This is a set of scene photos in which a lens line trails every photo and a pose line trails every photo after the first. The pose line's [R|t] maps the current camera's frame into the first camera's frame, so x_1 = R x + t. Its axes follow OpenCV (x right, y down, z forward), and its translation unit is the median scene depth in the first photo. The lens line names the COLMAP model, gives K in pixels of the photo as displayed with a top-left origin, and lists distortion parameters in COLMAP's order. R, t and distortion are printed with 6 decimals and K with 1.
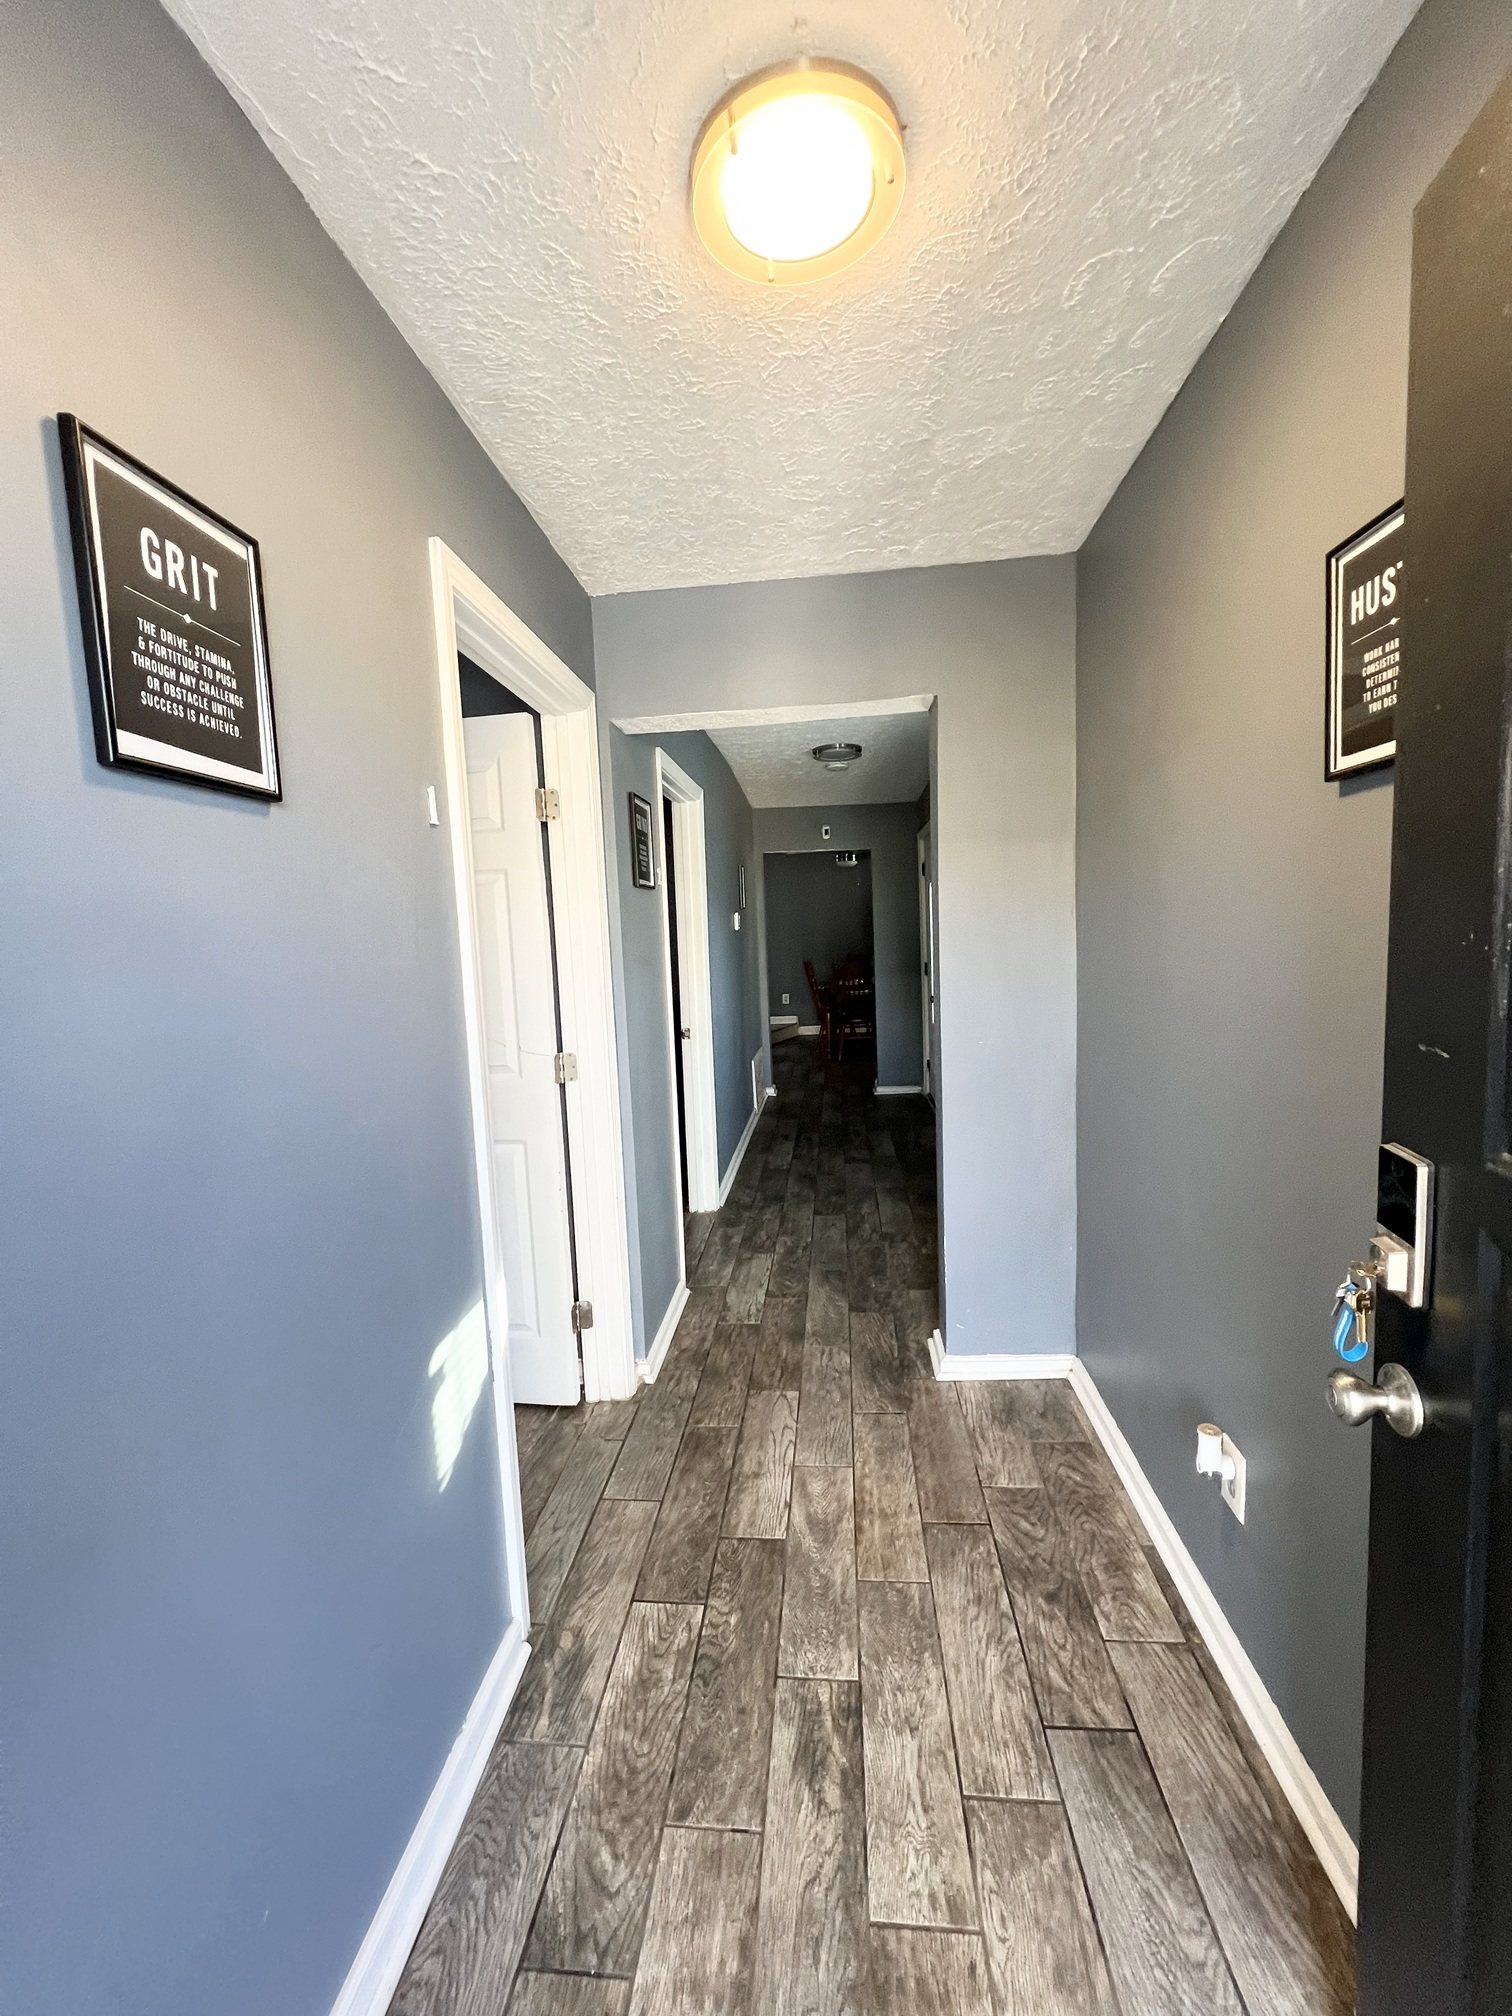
lens RADIAL K [[817.1, 0, 760.0], [0, 817.1, 1016.7], [0, 0, 1]] dist [-0.003979, -0.000490]
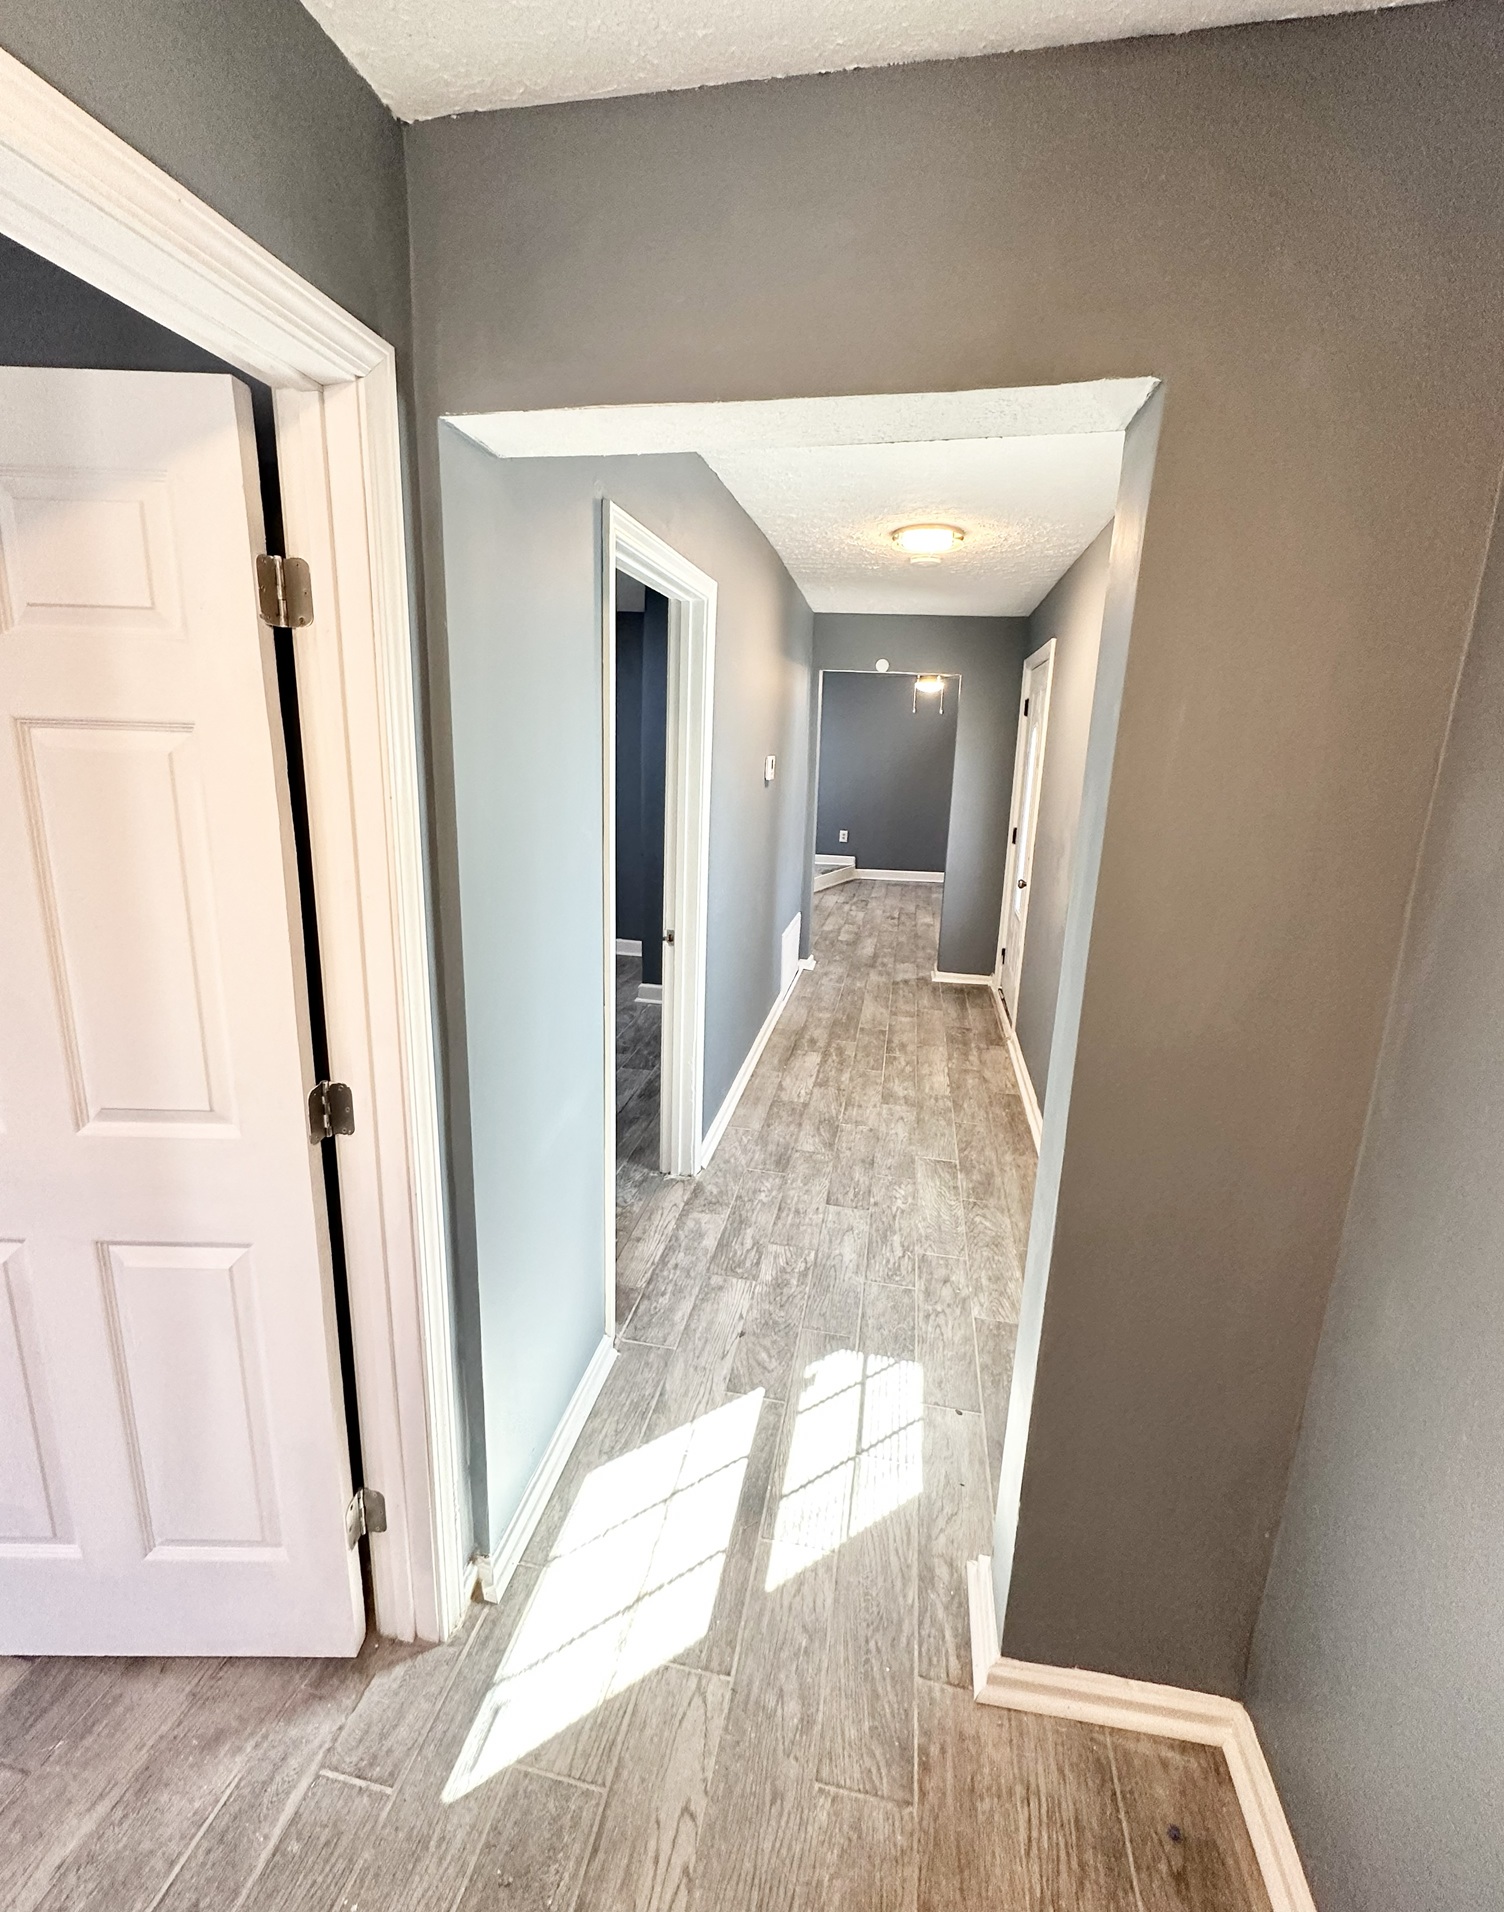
lens RADIAL K [[876.2, 0, 745.3], [0, 876.2, 941.0], [0, 0, 1]] dist [-0.001606, 0.000056]
pose [[0.993072, 0.092136, -0.072934, 0.028023], [-0.083243, 0.989663, 0.116778, -0.065872], [0.082940, -0.109897, 0.990476, 0.231688]]
